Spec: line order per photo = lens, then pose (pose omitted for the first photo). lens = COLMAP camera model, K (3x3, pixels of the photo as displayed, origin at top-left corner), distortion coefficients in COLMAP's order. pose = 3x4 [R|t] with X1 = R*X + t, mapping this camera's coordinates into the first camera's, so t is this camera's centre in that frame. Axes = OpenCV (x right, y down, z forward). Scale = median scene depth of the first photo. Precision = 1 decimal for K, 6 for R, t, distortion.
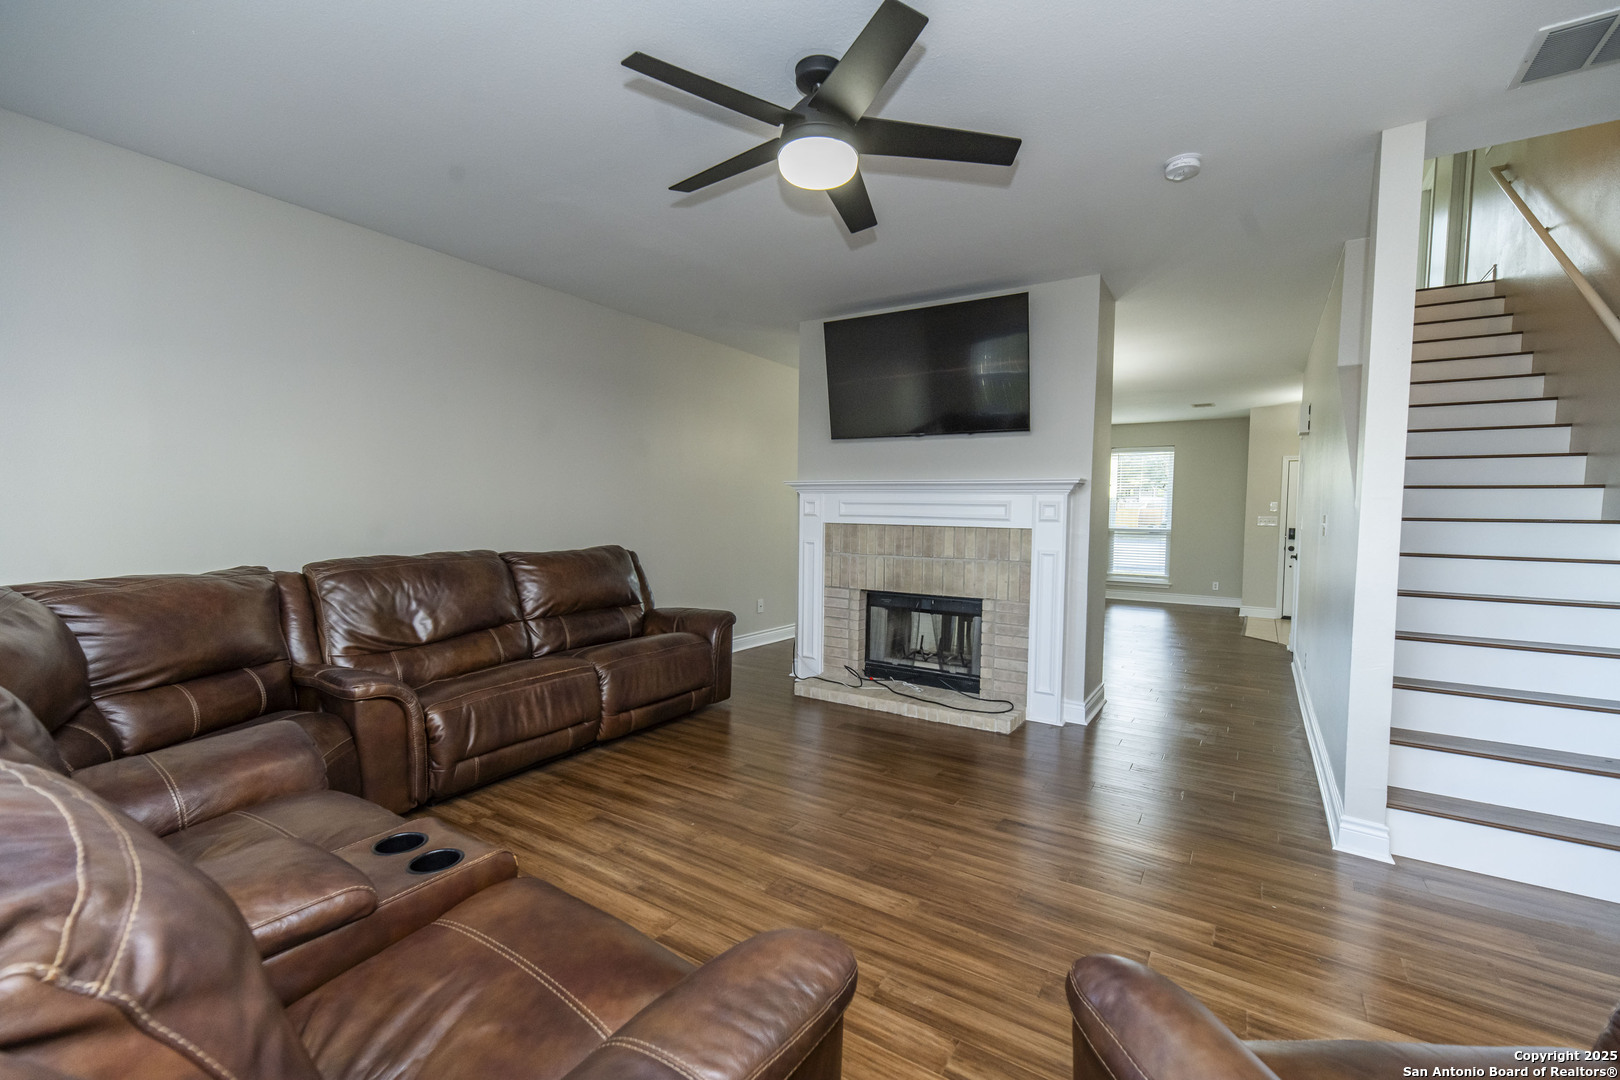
lens RADIAL K [[696.1, 0, 810.0], [0, 696.1, 540.0], [0, 0, 1]] dist [0.003636, 0.000258]
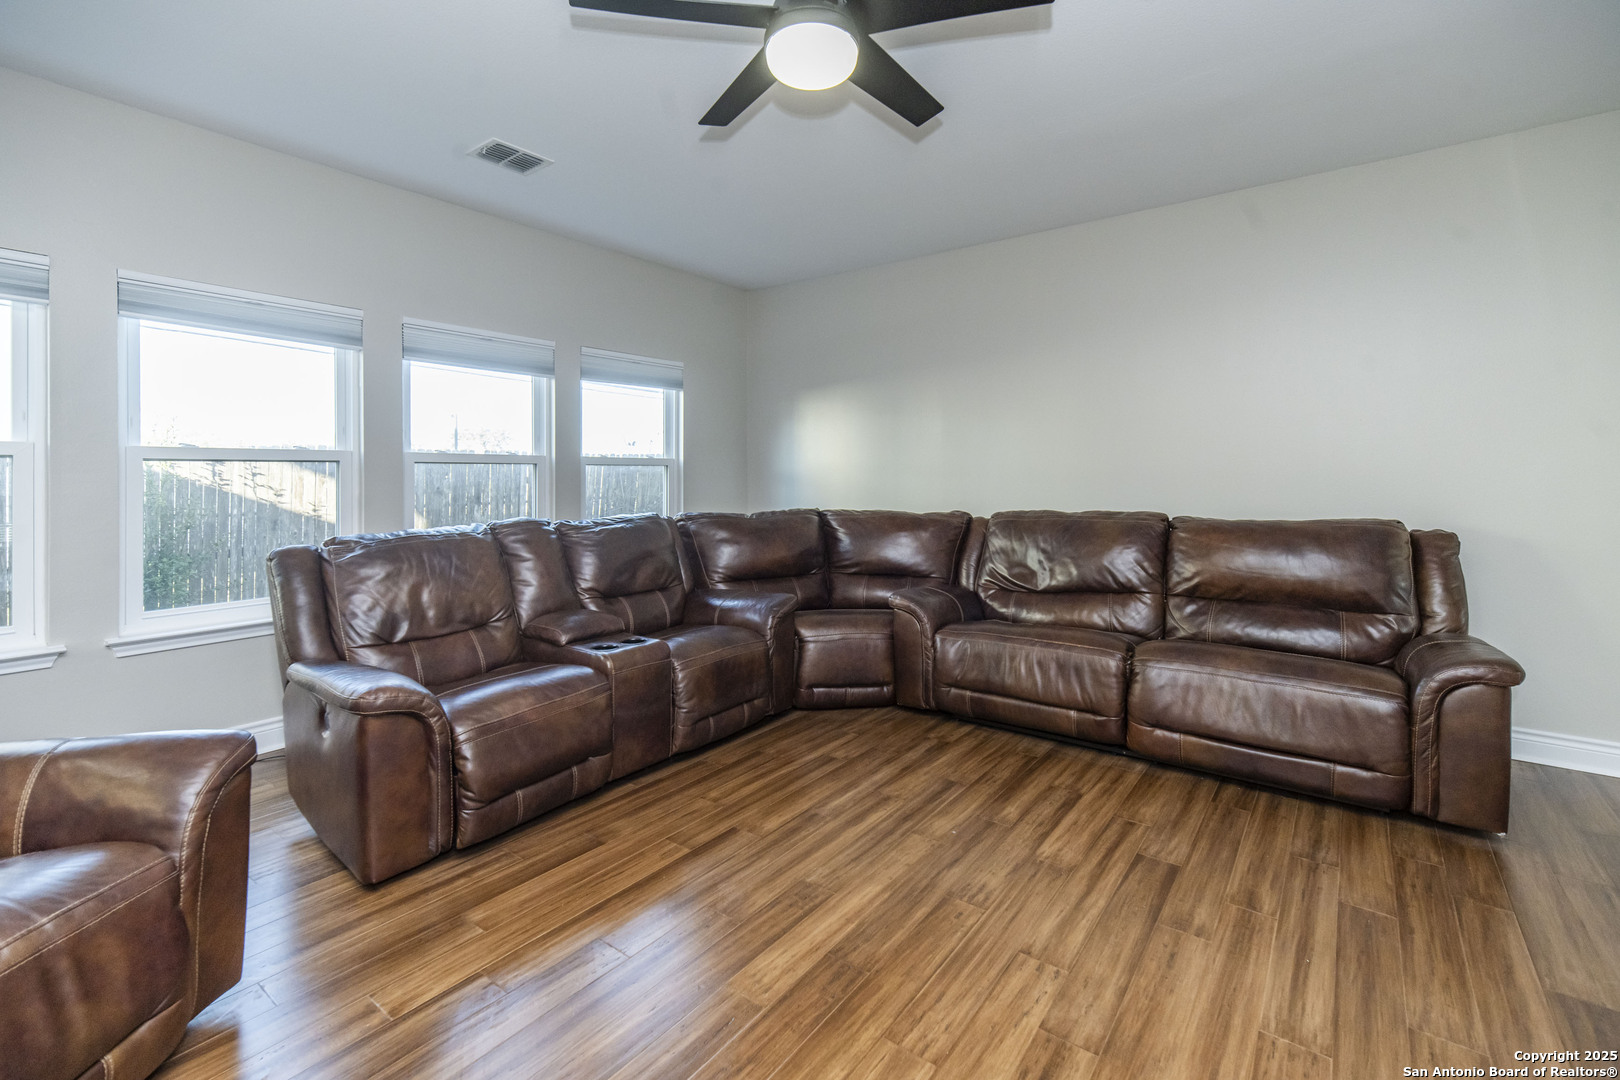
lens RADIAL K [[714.6, 0, 807.9], [0, 714.6, 495.4], [0, 0, 1]] dist [0.000539, -0.000065]
pose [[-0.076238, 0.012471, -0.997012, 0.447365], [-0.042365, 0.998978, 0.015735, -0.000539], [0.996189, 0.043438, -0.075632, 0.563224]]
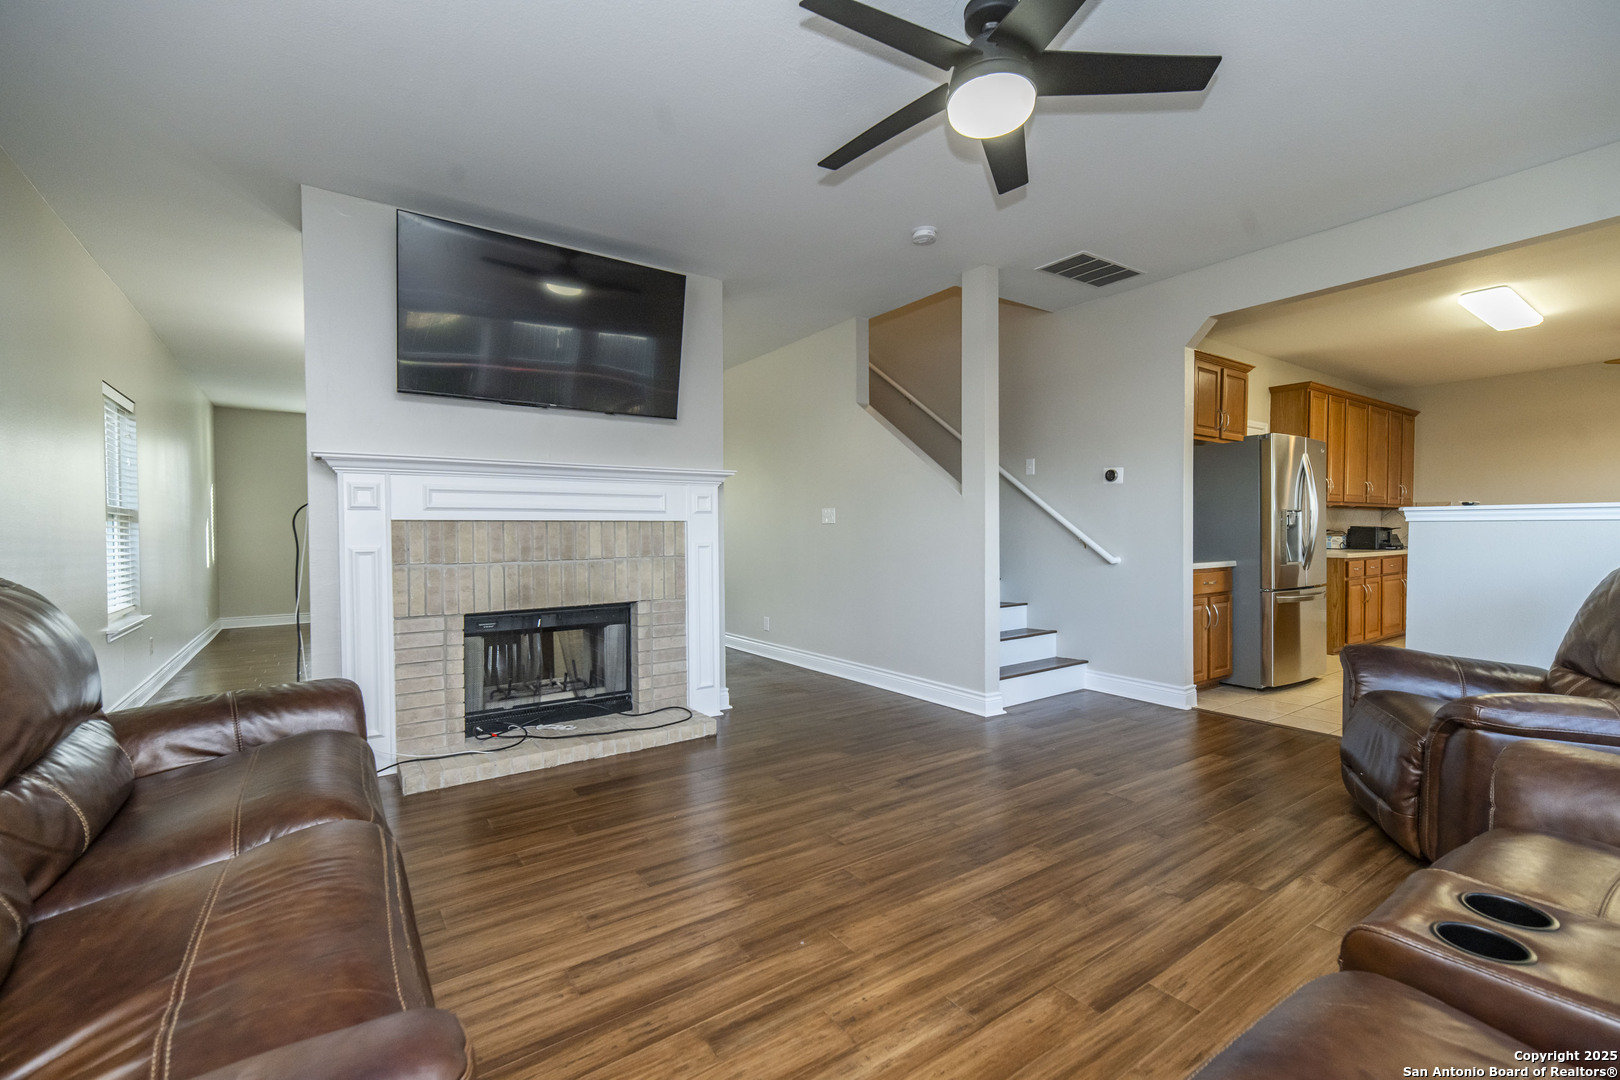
lens RADIAL K [[696.1, 0, 810.0], [0, 696.1, 540.0], [0, 0, 1]] dist [0.003636, 0.000258]
pose [[0.380632, -0.030140, 0.924235, -0.499722], [0.052480, 0.998562, 0.010951, 0.008190], [-0.923236, 0.044335, 0.381666, 0.463909]]
